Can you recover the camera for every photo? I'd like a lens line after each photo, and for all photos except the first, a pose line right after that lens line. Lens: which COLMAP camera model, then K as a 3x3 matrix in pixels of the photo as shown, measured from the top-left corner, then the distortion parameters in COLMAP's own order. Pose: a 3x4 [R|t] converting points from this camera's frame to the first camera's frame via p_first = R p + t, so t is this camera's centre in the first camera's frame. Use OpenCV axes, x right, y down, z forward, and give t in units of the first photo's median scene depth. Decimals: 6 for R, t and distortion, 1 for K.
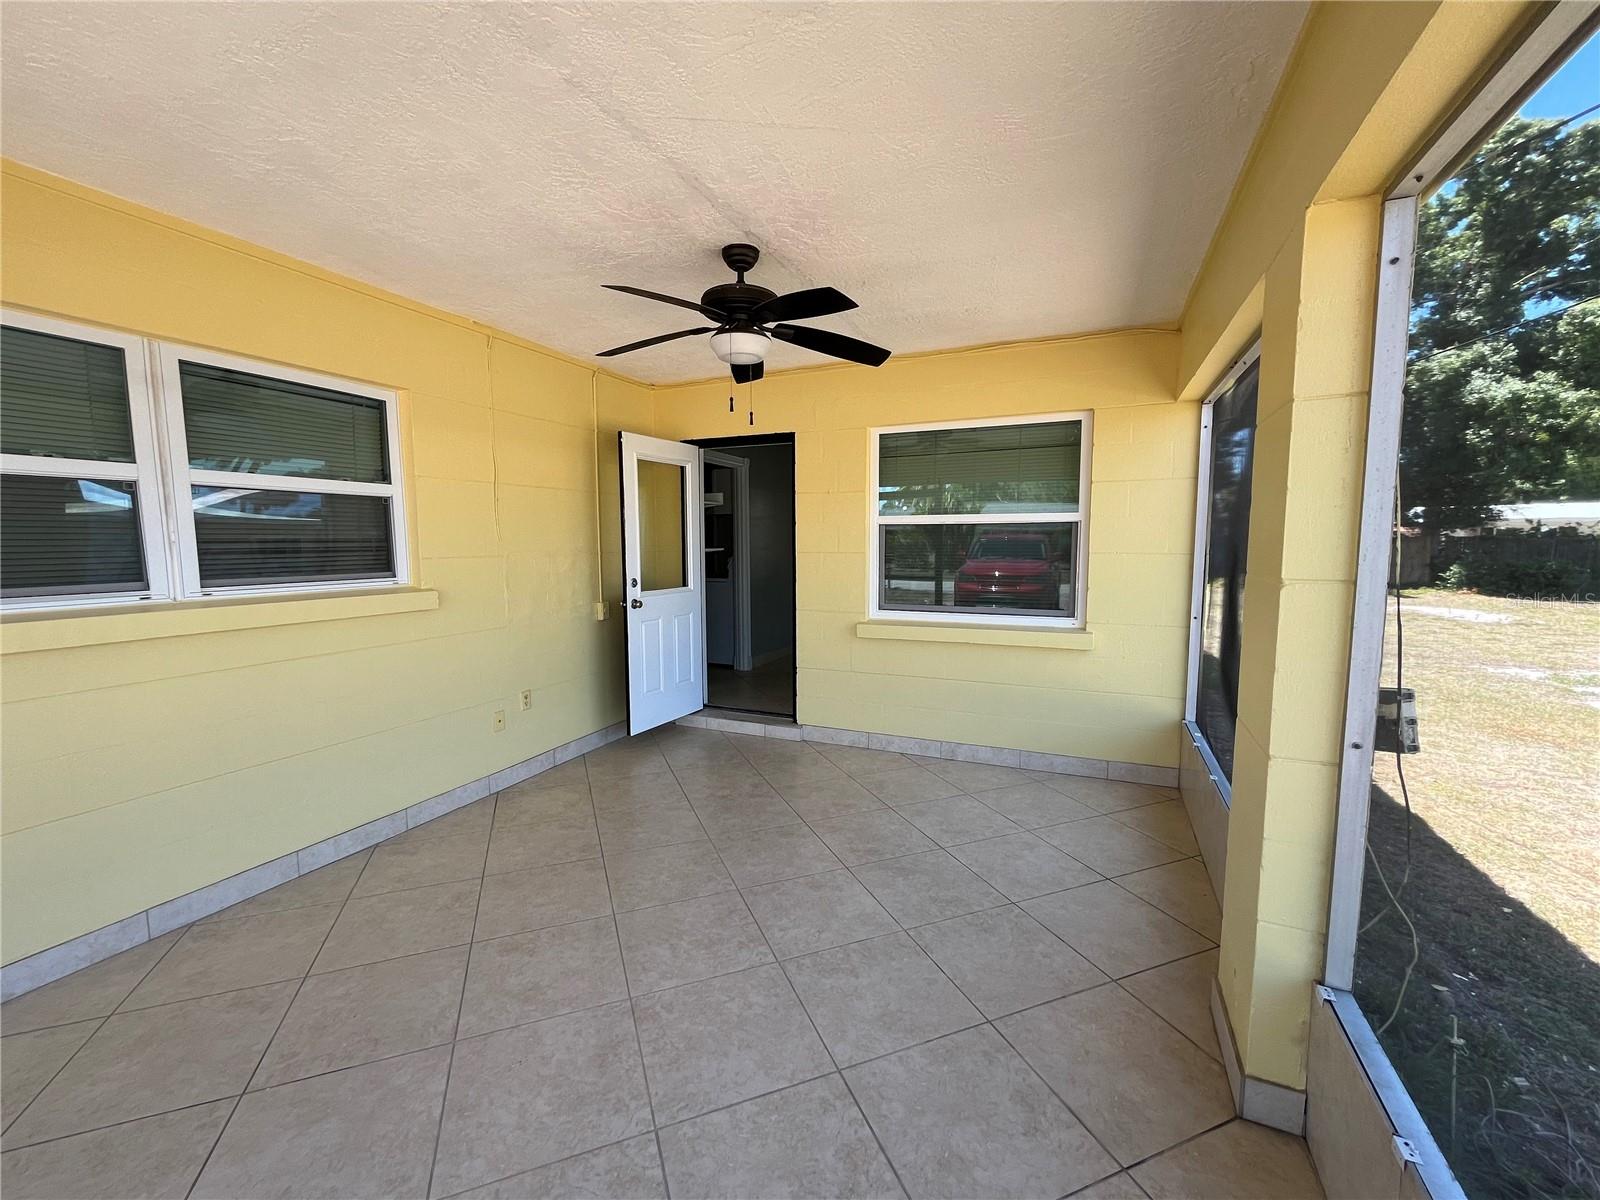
lens RADIAL K [[655.1, 0, 796.8], [0, 655.1, 603.4], [0, 0, 1]] dist [-0.003576, 0.000638]
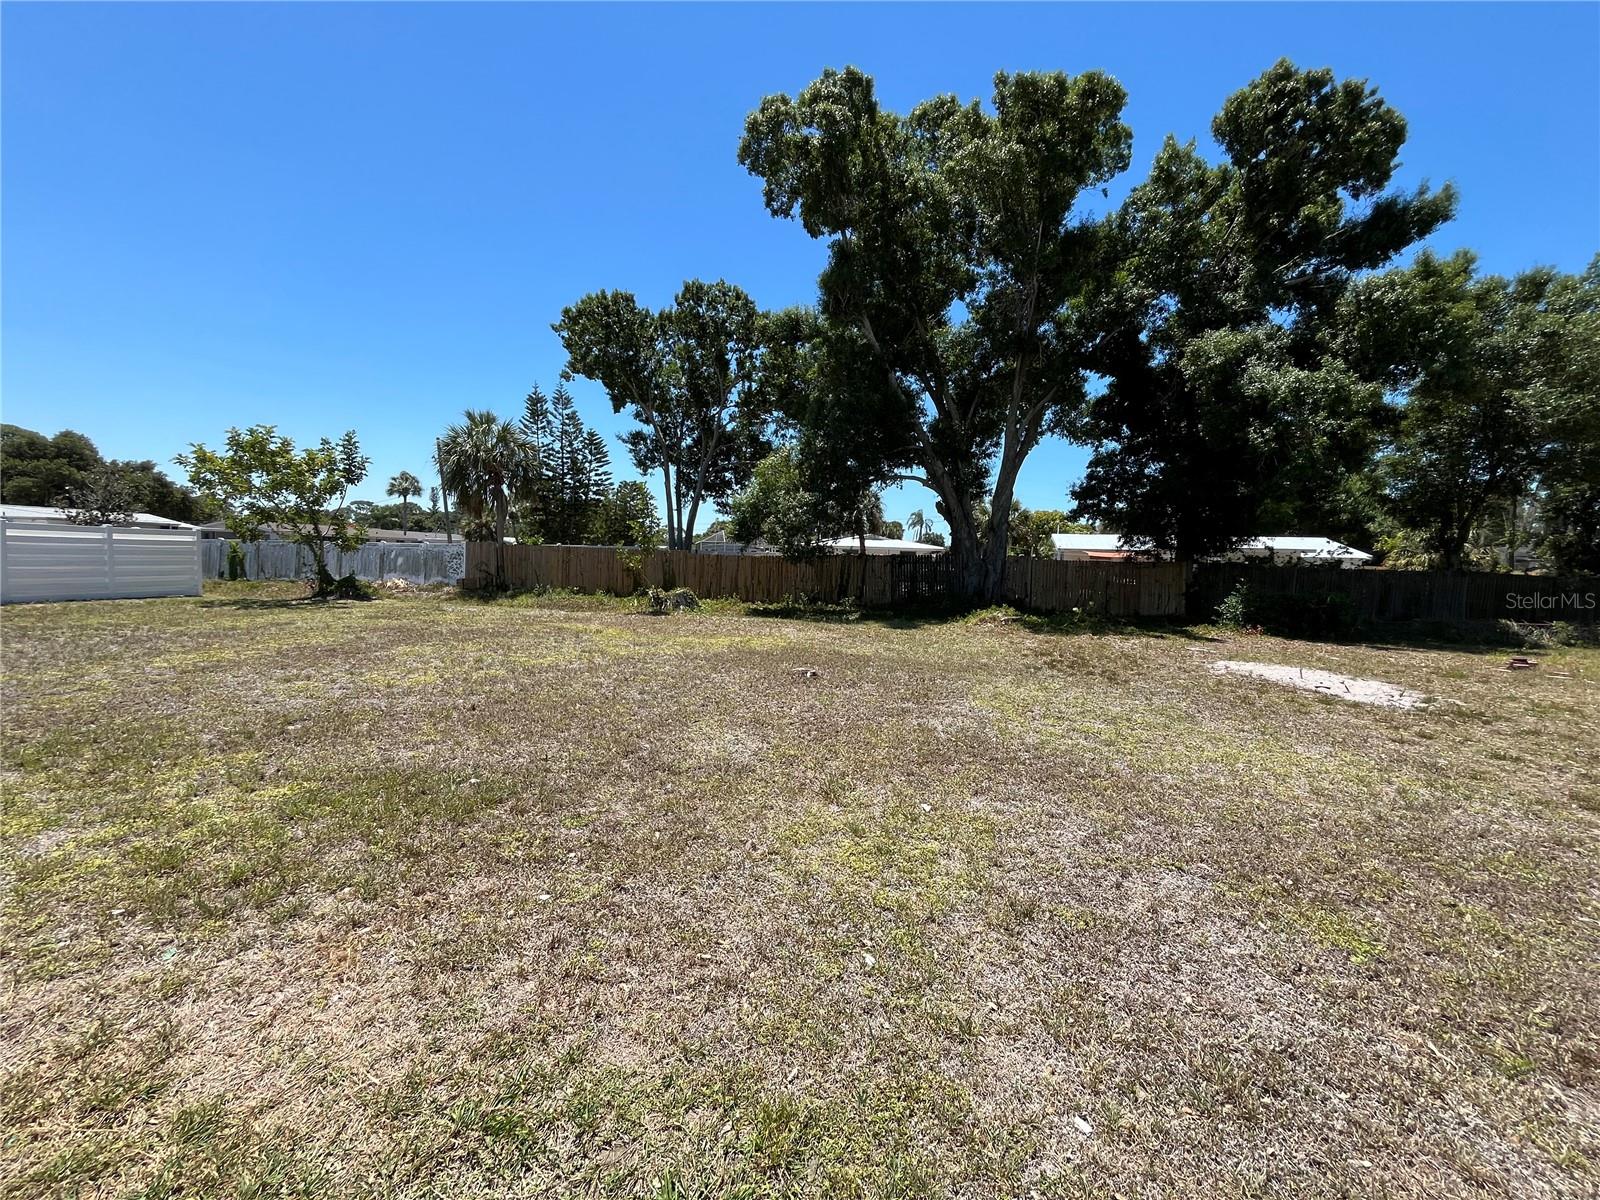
lens RADIAL K [[655.1, 0, 796.8], [0, 655.1, 603.4], [0, 0, 1]] dist [-0.003576, 0.000638]
pose [[0.949812, 0.007598, 0.312728, 0.258356], [-0.000391, 0.999733, -0.023103, -0.033625], [-0.312820, 0.021822, 0.949562, 0.420672]]
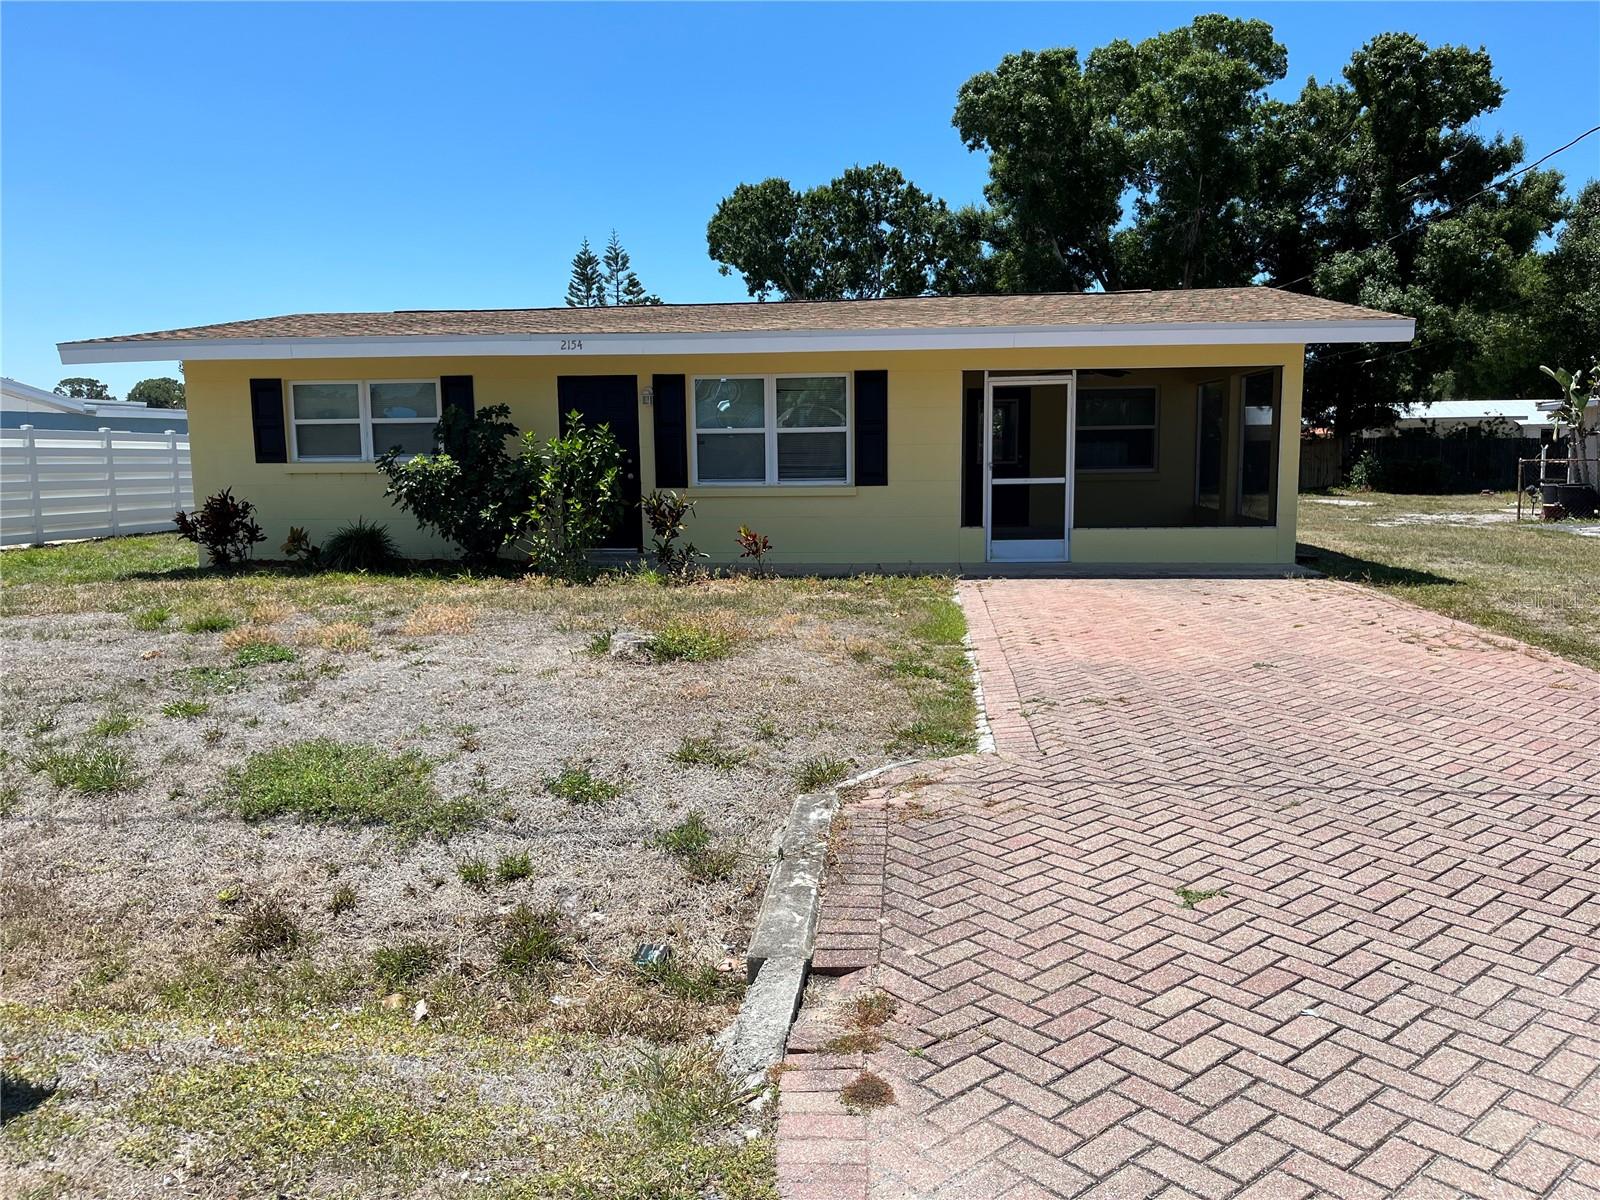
lens RADIAL K [[1209.4, 0, 800.0], [0, 1209.4, 600.0], [0, 0, 1]] dist [-0.000385, 0.000122]
pose [[0.953201, -0.053105, 0.297636, -0.427301], [0.044747, 0.998391, 0.034827, 0.049675], [-0.299007, -0.019879, 0.954044, -0.584748]]
